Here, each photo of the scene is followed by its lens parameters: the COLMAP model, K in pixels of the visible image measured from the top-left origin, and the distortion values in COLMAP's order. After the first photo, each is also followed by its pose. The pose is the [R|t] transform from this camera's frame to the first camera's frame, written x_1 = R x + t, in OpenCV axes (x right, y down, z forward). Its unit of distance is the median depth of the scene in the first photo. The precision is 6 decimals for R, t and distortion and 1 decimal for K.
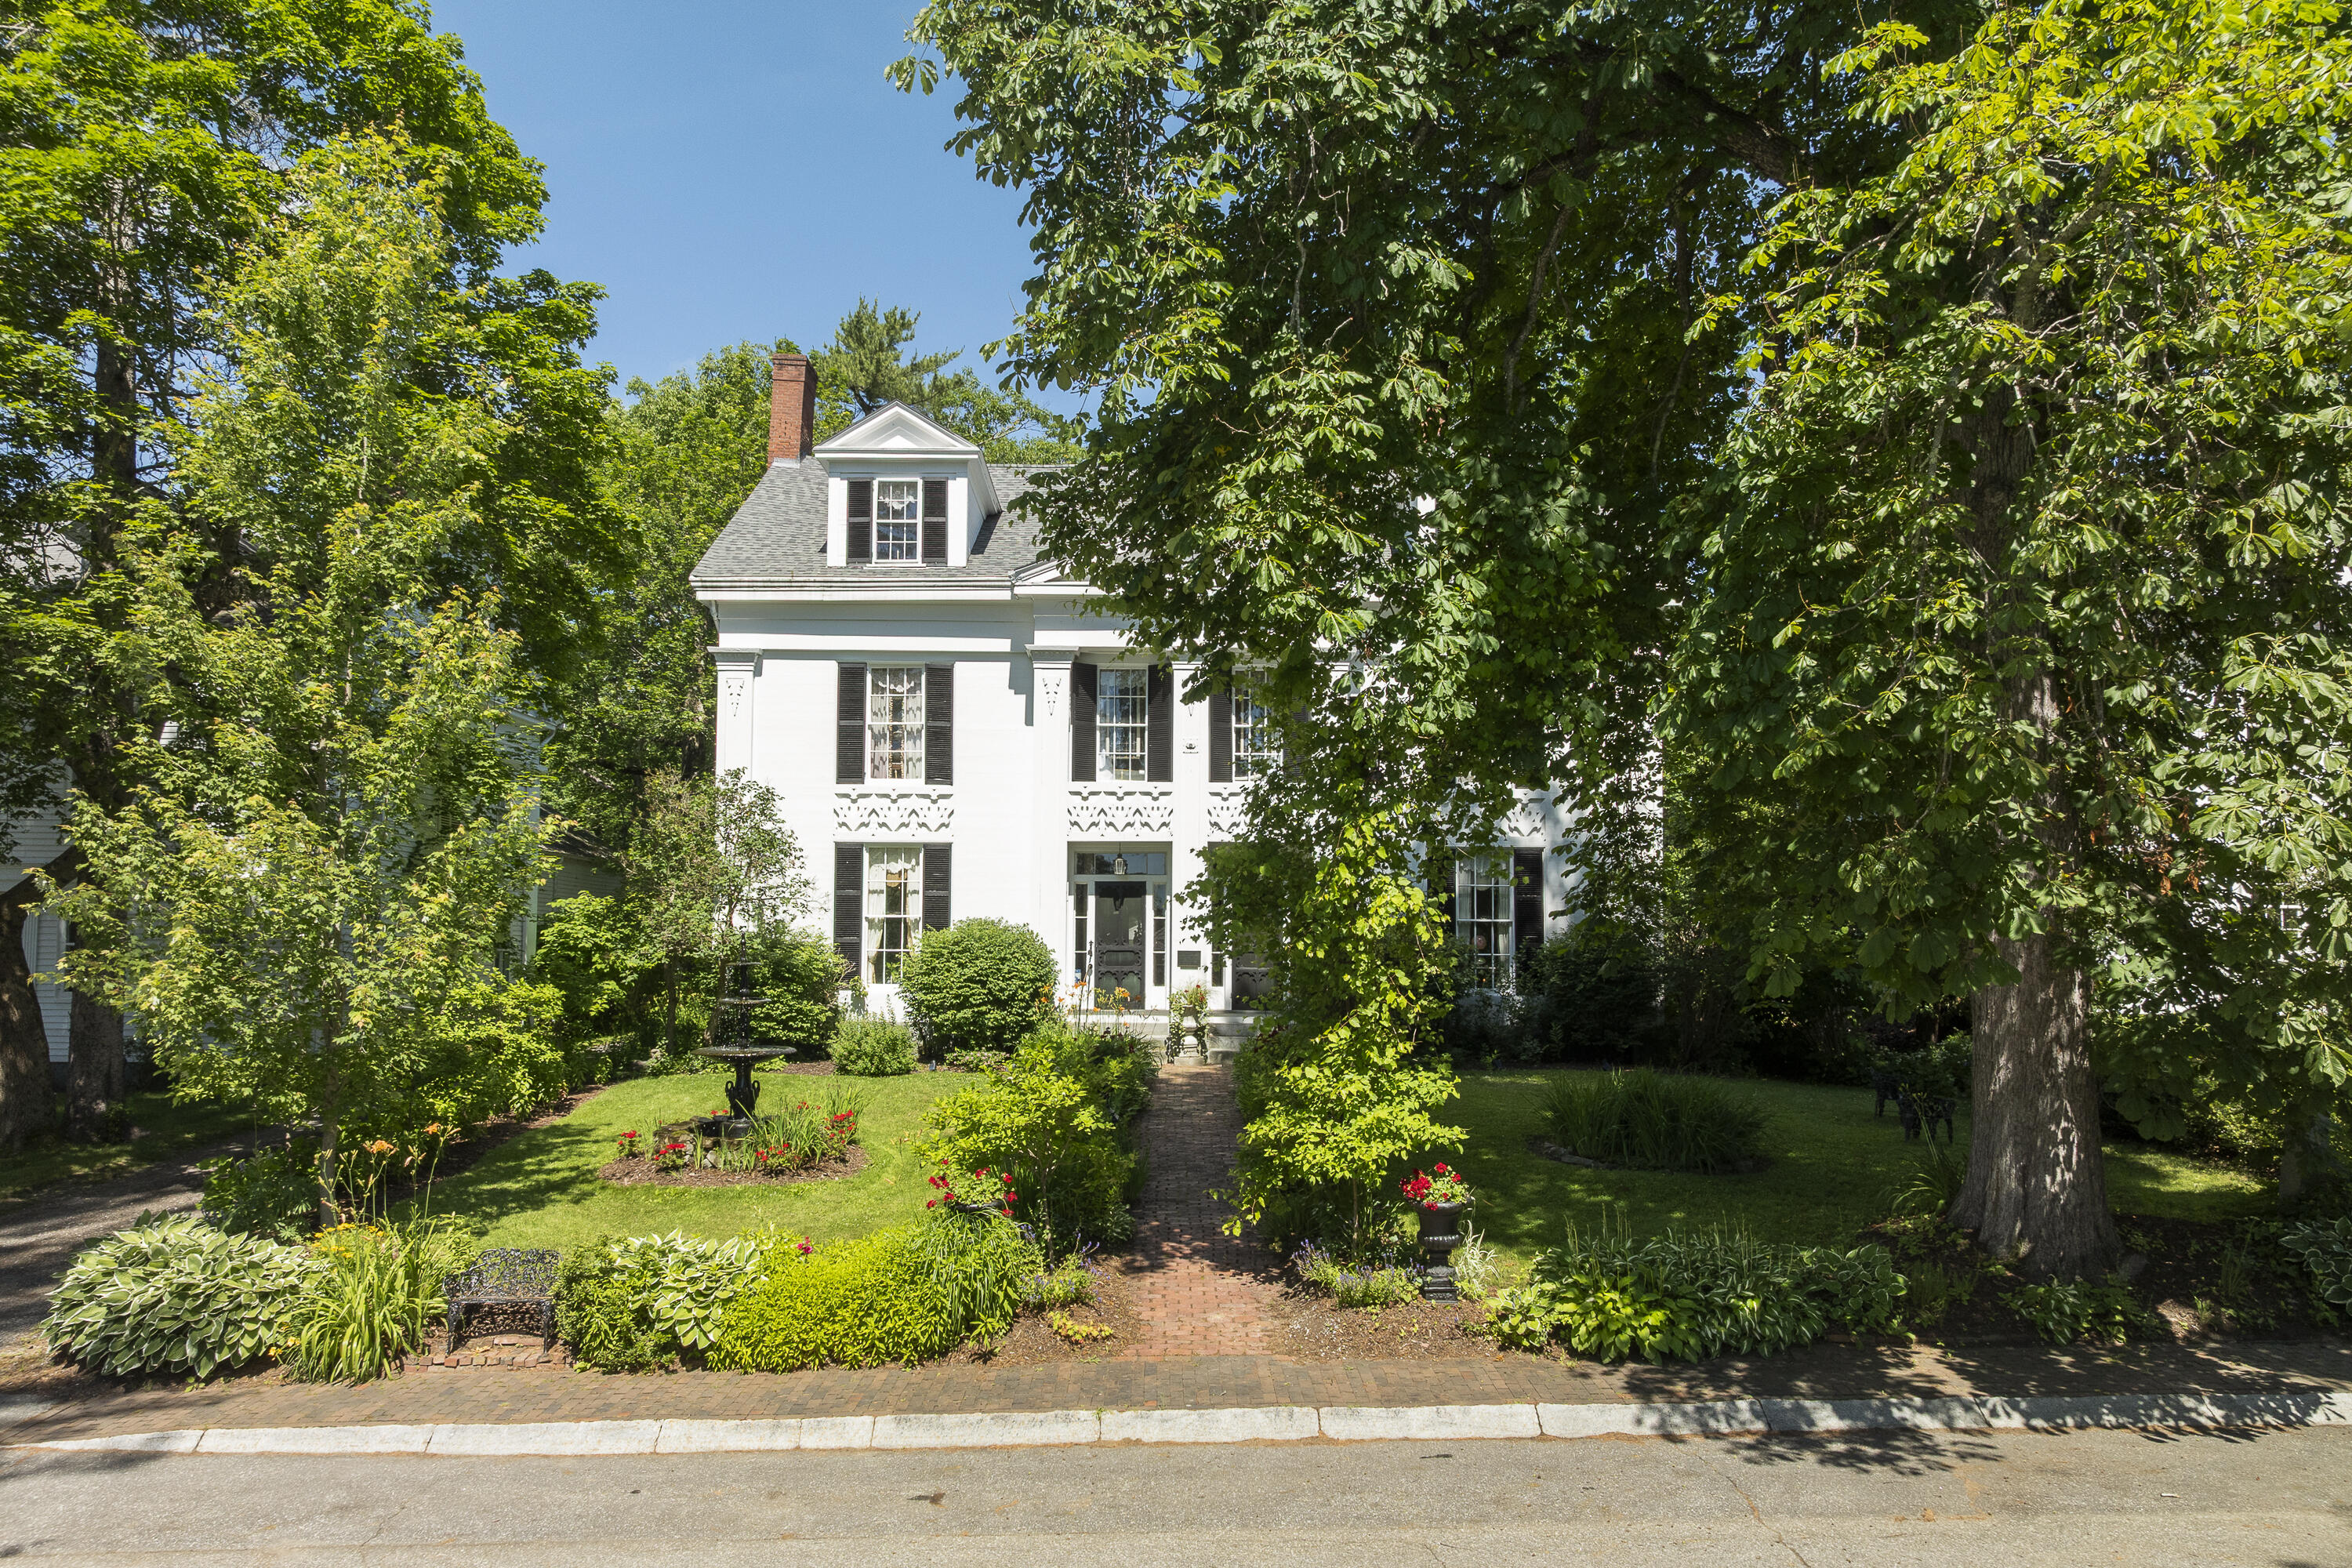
lens RADIAL K [[1623.4, 0, 1176.0], [0, 1623.4, 784.0], [0, 0, 1]] dist [-0.007022, -0.001333]
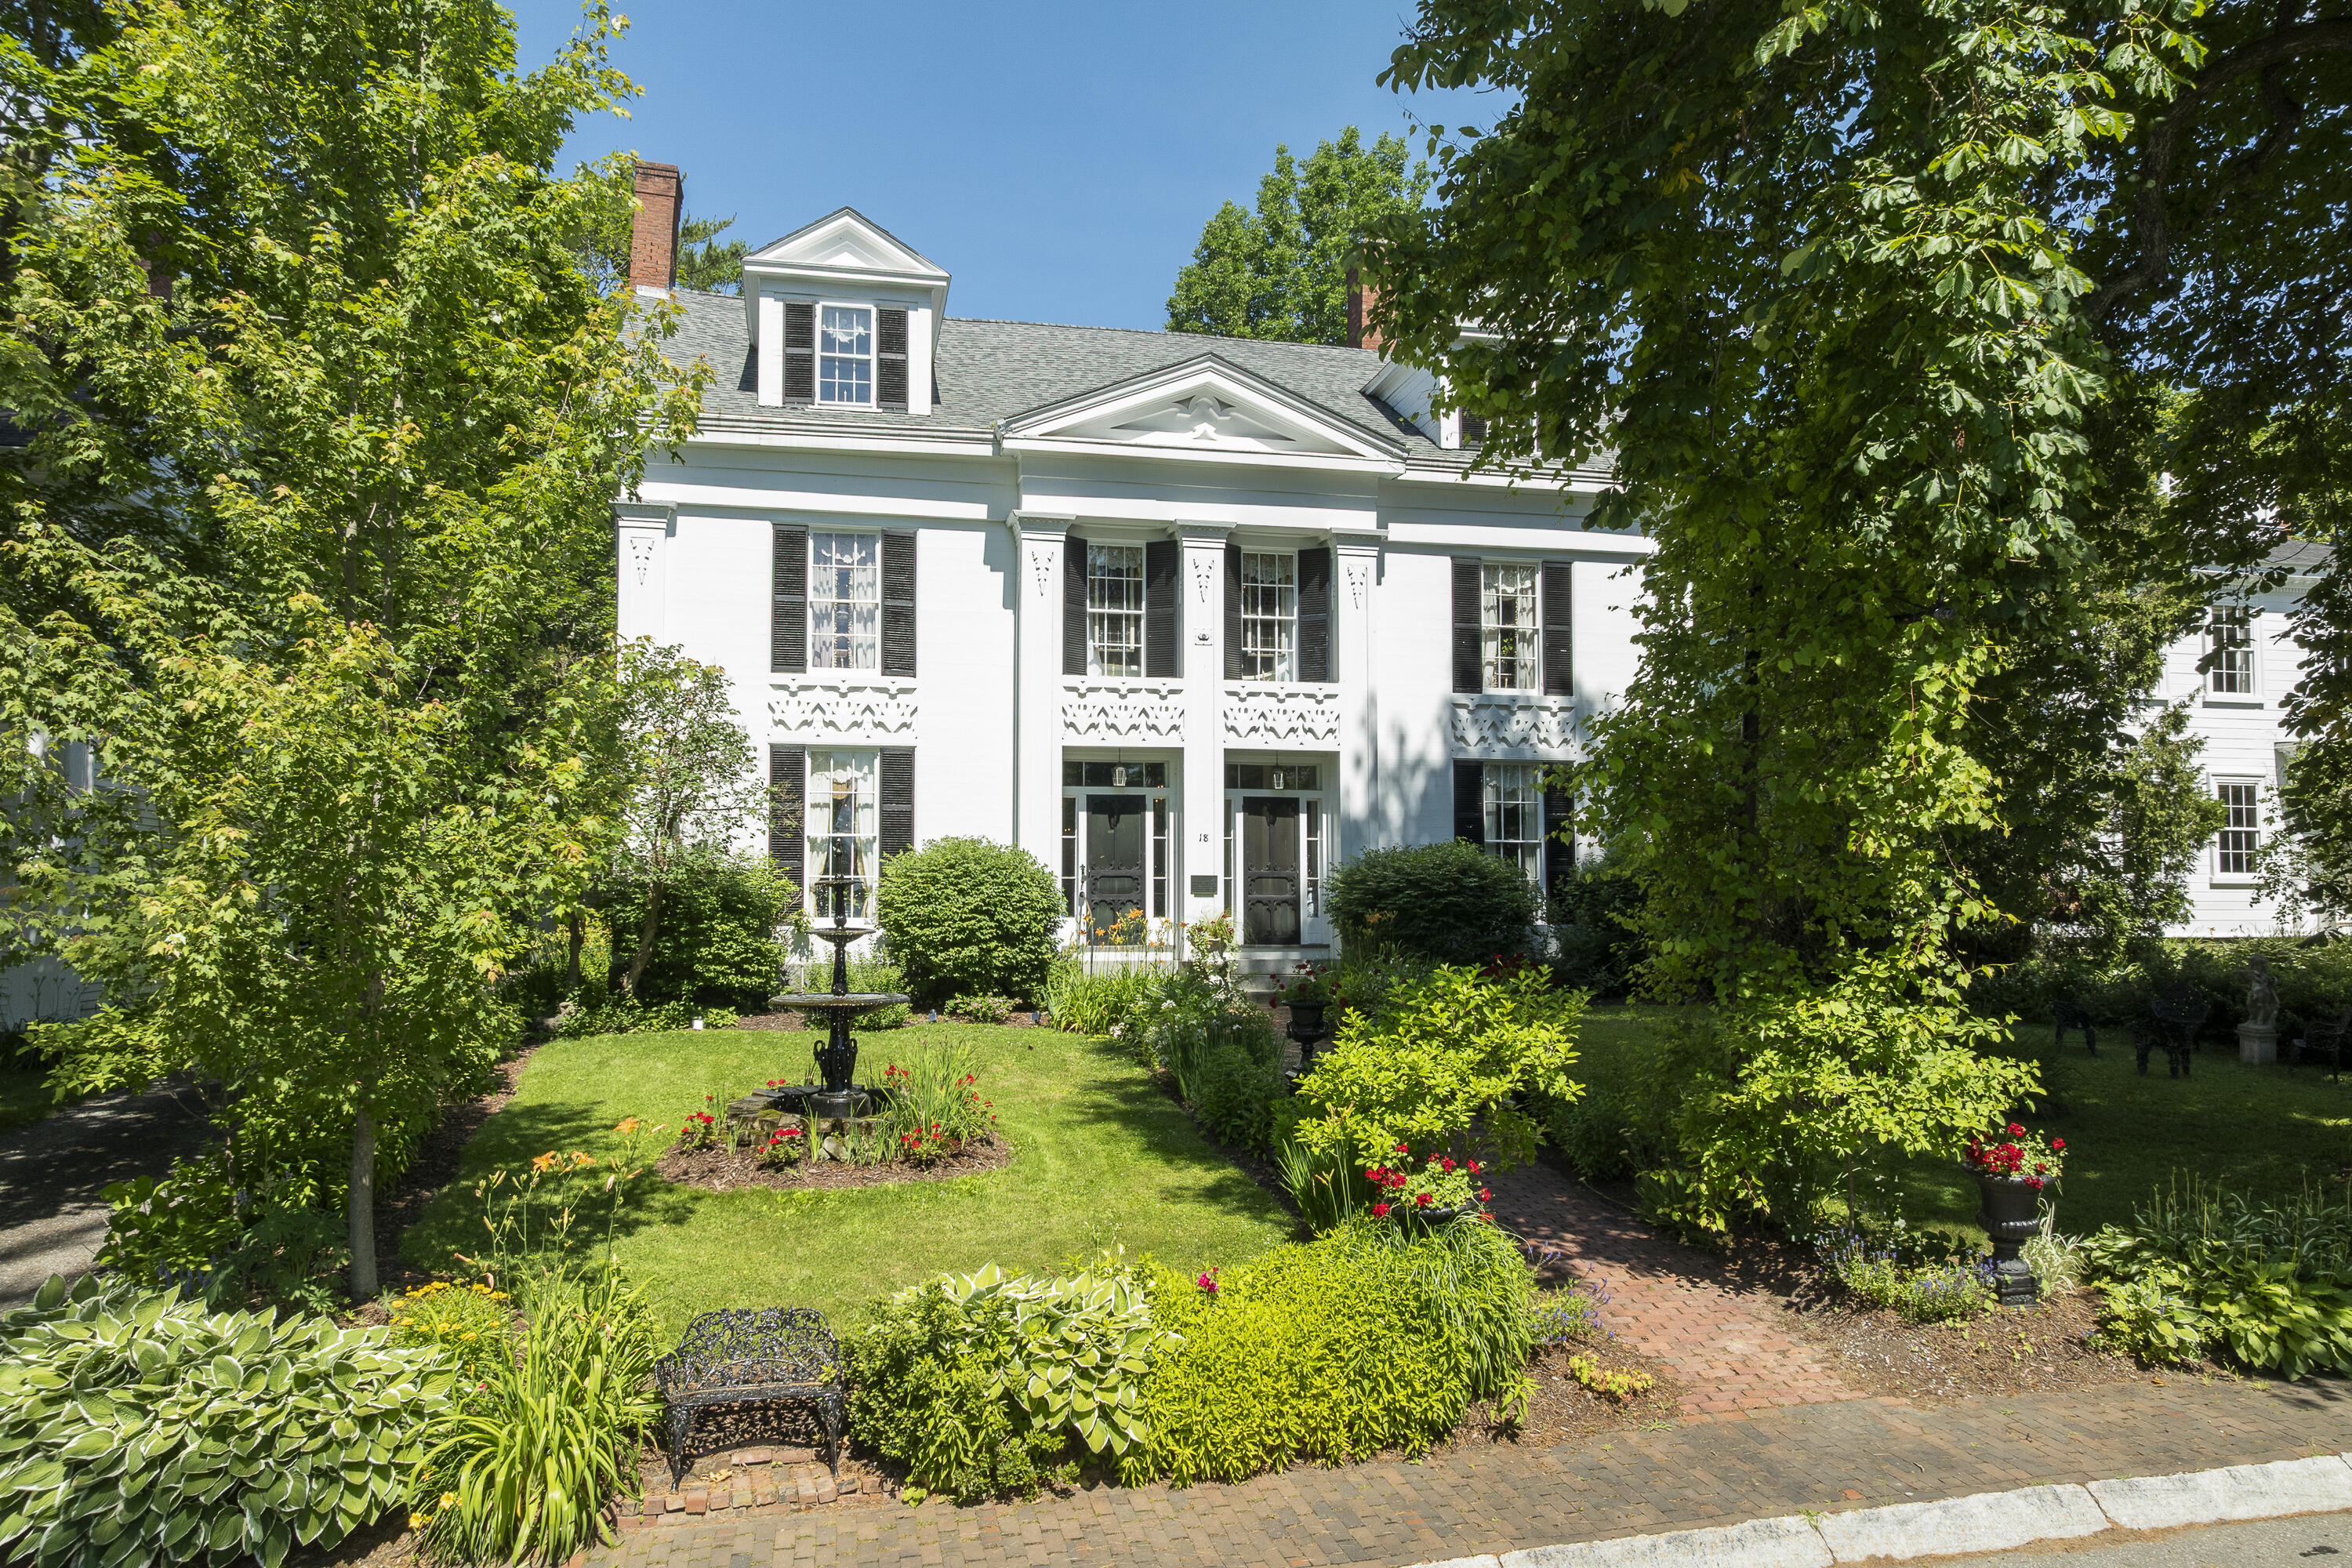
lens RADIAL K [[1623.4, 0, 1175.2], [0, 1623.4, 741.0], [0, 0, 1]] dist [-0.005448, 0.003861]
pose [[0.977384, 0.014428, 0.210980, -0.184256], [-0.015885, 0.999860, 0.005214, 0.027018], [-0.210875, -0.008447, 0.977476, 0.164024]]
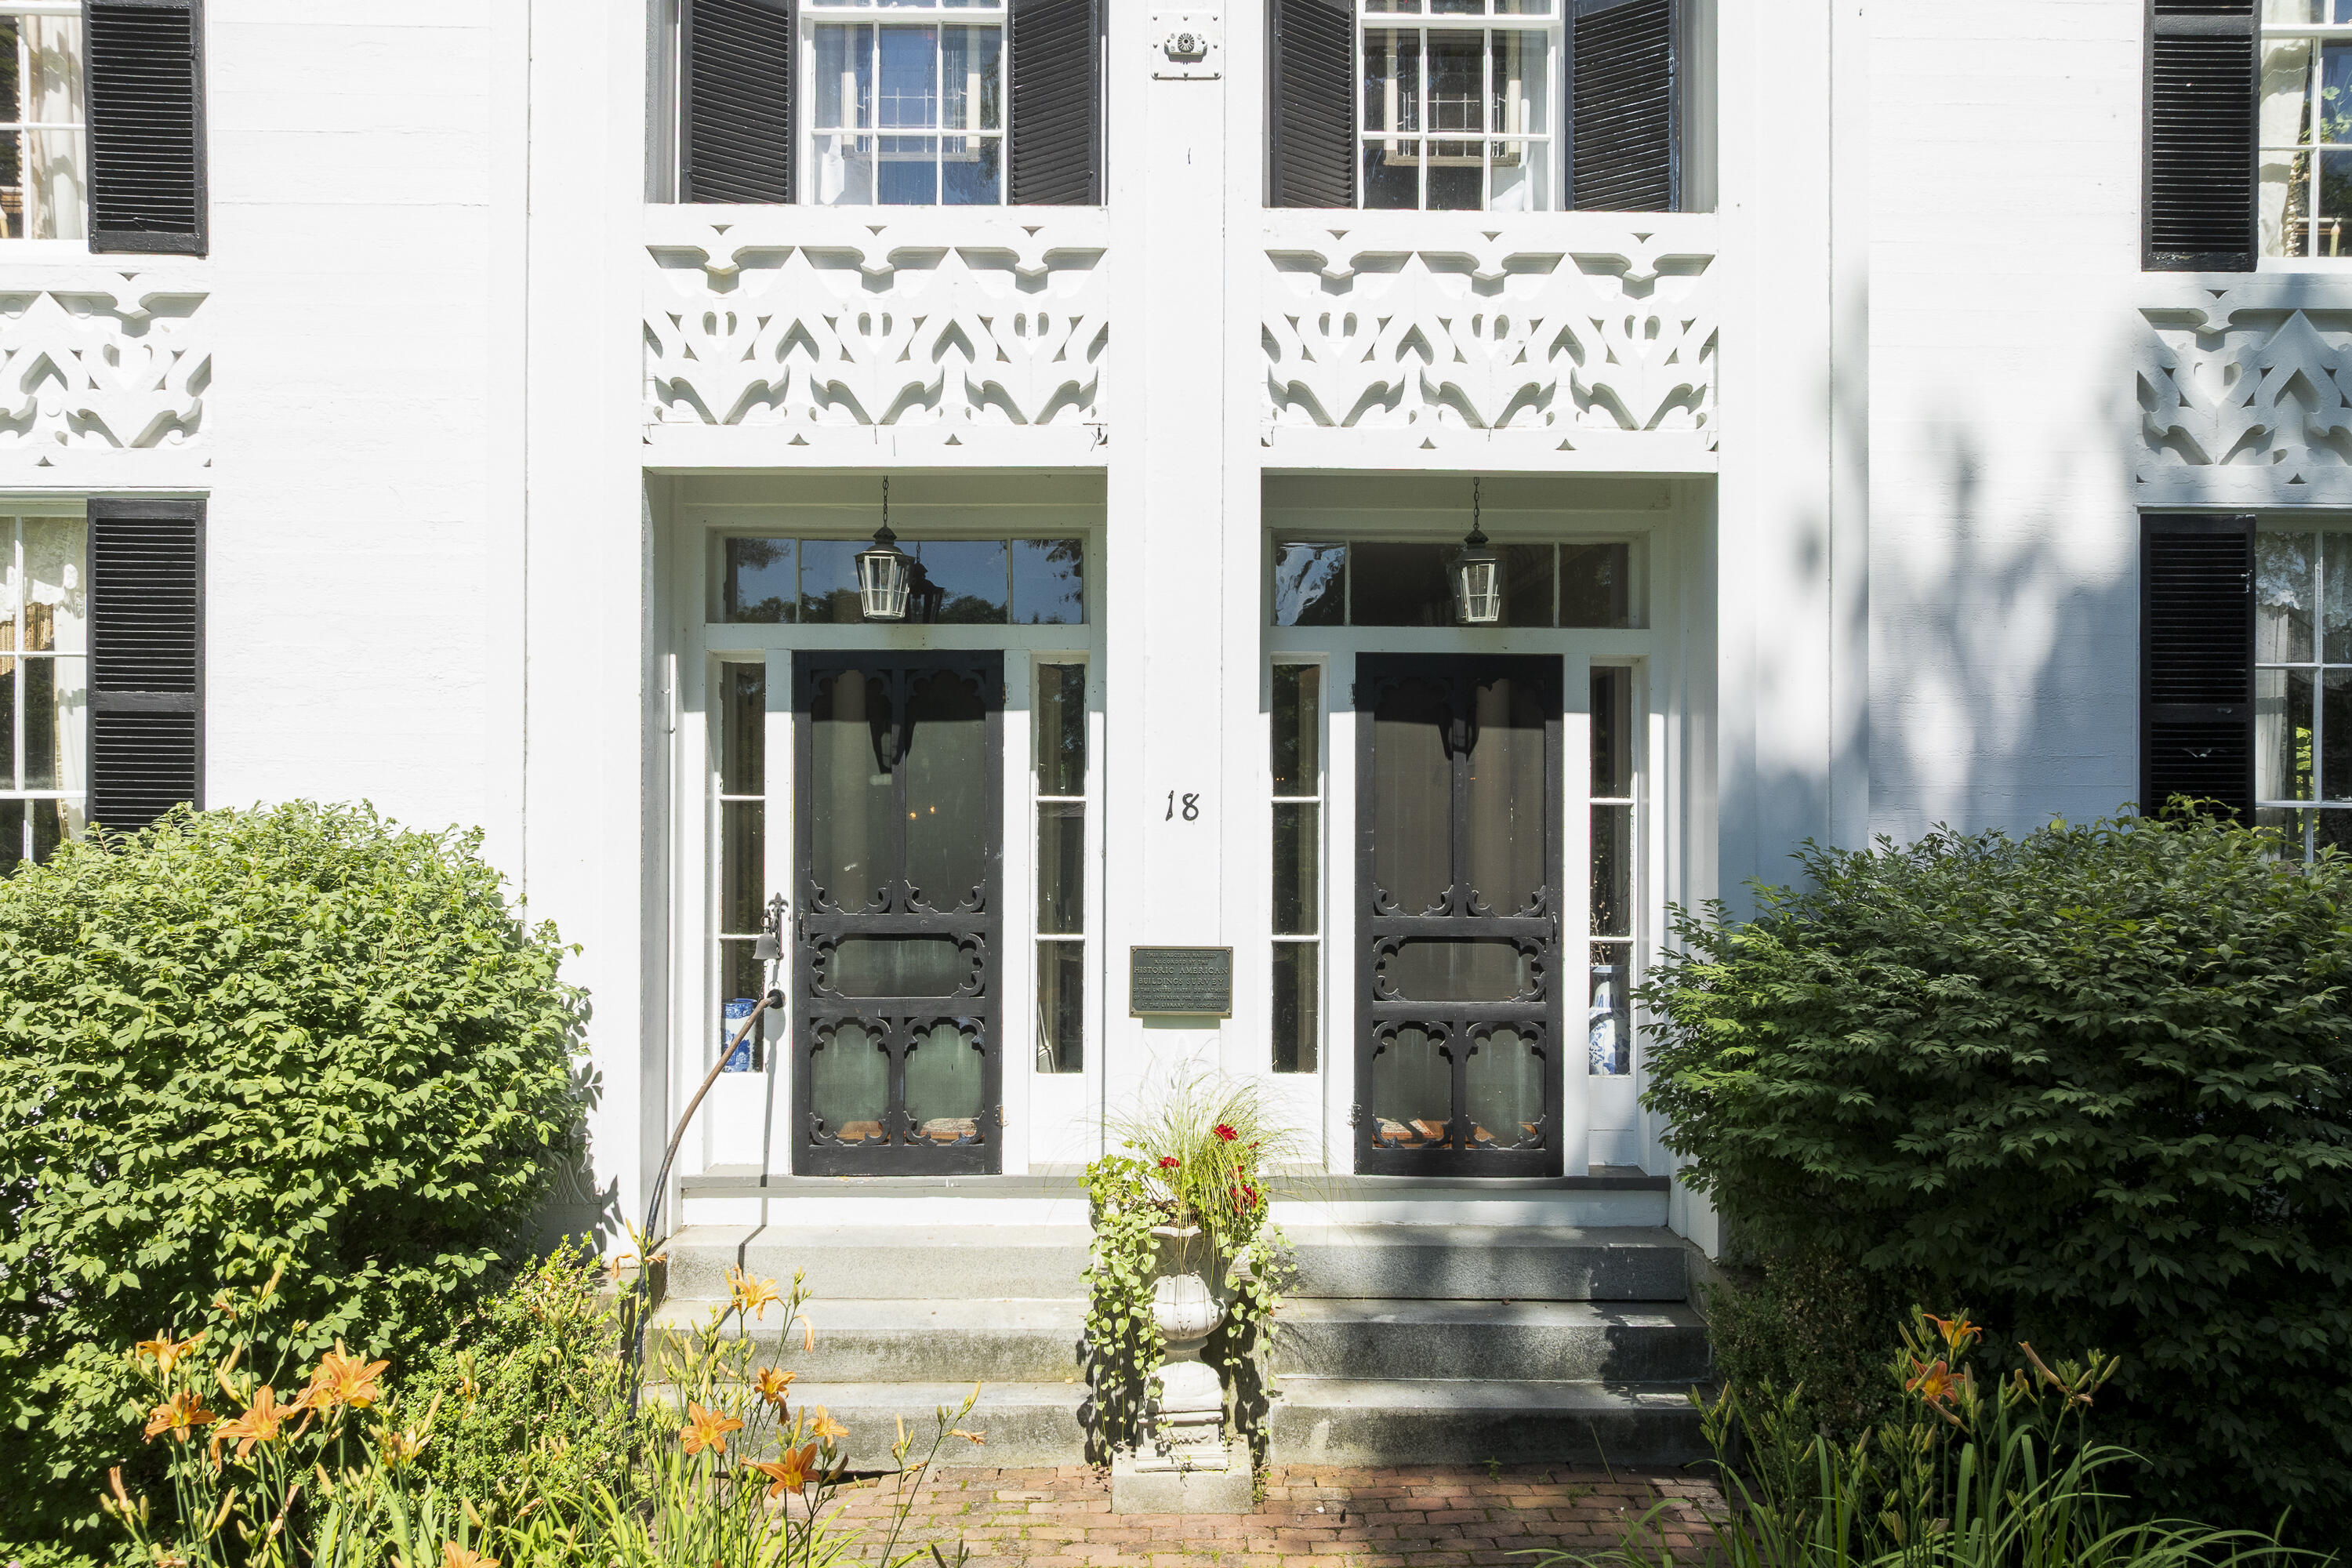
lens RADIAL K [[1623.4, 0, 1176.0], [0, 1623.4, 784.0], [0, 0, 1]] dist [-0.007022, -0.001333]
pose [[0.999987, -0.002697, 0.004394, 0.006254], [0.002252, 0.995155, 0.098295, 0.056180], [-0.004638, -0.098284, 0.995148, 0.758443]]
